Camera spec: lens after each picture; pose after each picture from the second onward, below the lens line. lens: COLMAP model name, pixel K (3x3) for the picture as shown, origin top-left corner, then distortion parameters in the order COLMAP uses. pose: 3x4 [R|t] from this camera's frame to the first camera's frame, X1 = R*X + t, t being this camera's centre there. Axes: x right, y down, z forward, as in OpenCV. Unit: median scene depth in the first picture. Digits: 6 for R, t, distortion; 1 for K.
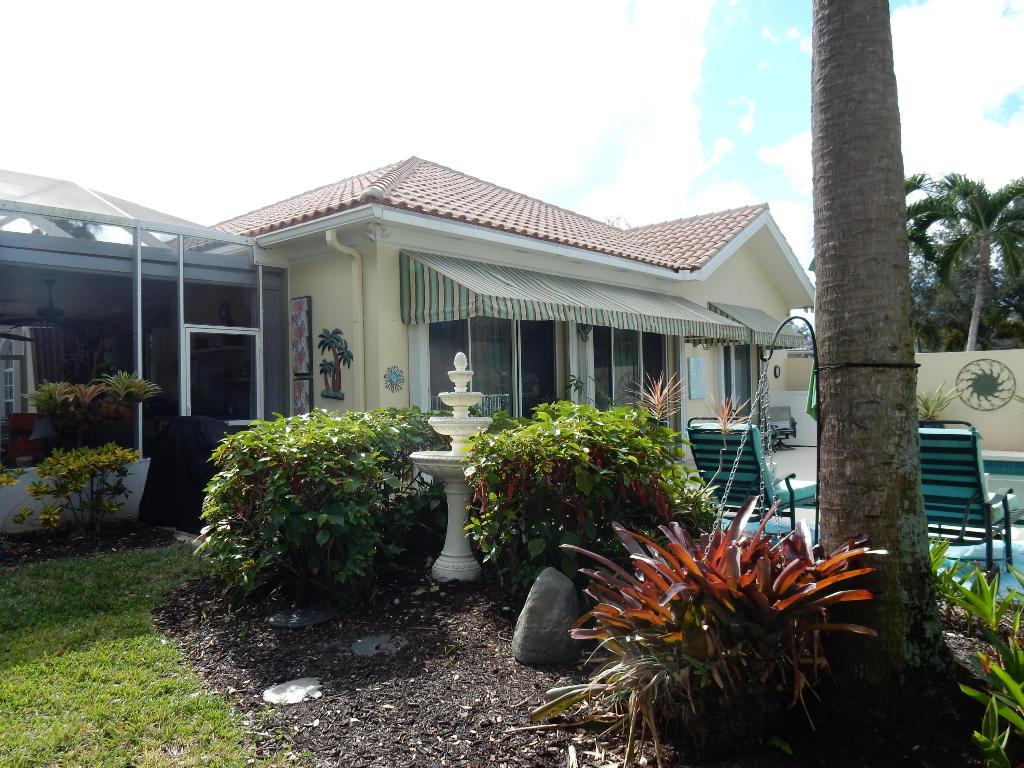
lens RADIAL K [[731.6, 0, 512.0], [0, 731.6, 384.0], [0, 0, 1]] dist [-0.007661, -0.002359]
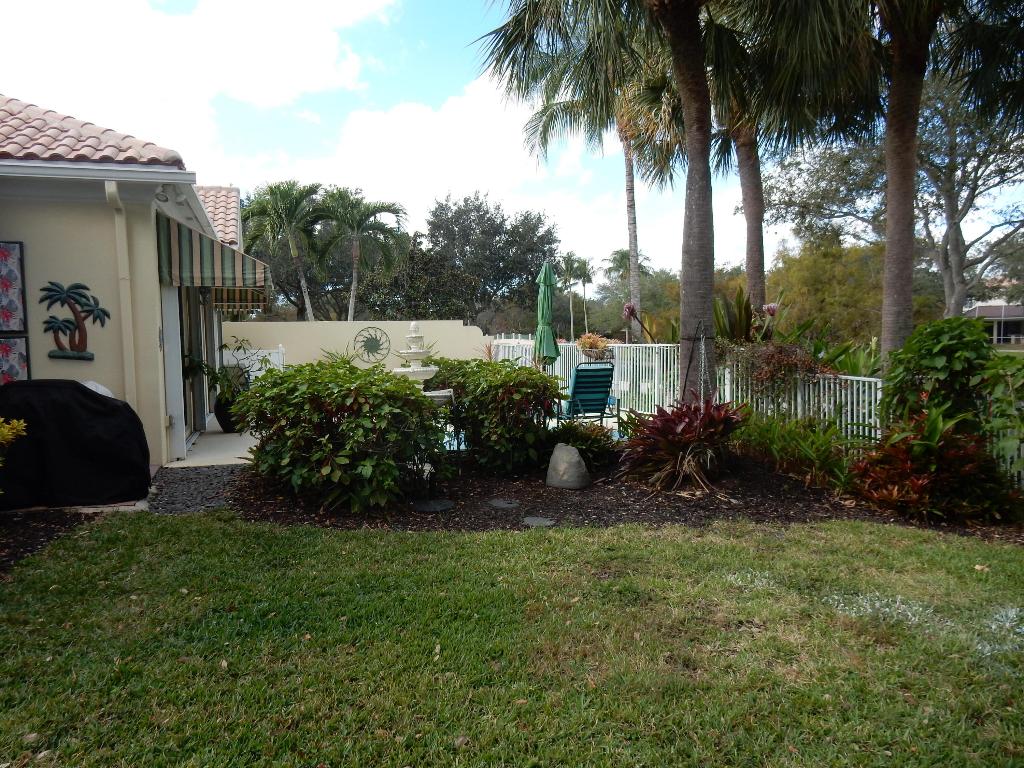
lens RADIAL K [[731.6, 0, 512.0], [0, 731.6, 384.0], [0, 0, 1]] dist [-0.007661, -0.002359]
pose [[0.502590, -0.043663, 0.863421, -0.737124], [-0.004226, 0.998588, 0.052958, 0.000159], [-0.864514, -0.030265, 0.501696, 0.060142]]
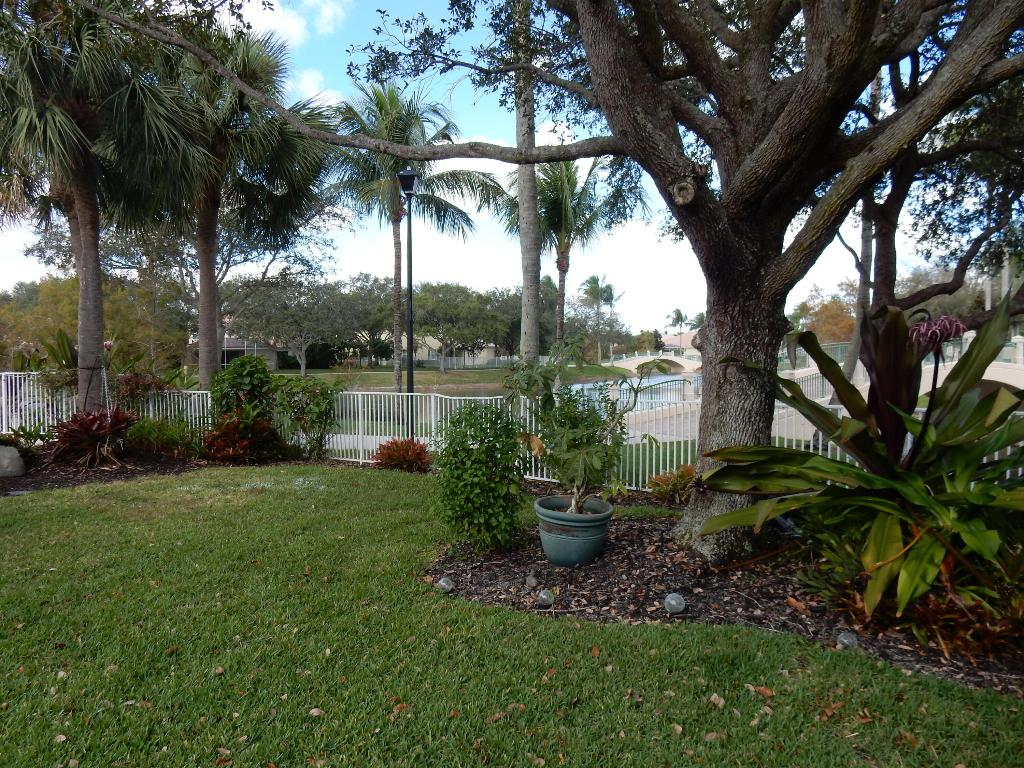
lens RADIAL K [[734.1, 0, 512.0], [0, 734.1, 384.0], [0, 0, 1]] dist [0.053330, -0.000745]
pose [[-0.428059, -0.012316, 0.903667, -1.377025], [0.008503, 0.999808, 0.017655, 0.002539], [-0.903711, 0.015241, -0.427872, 0.207478]]
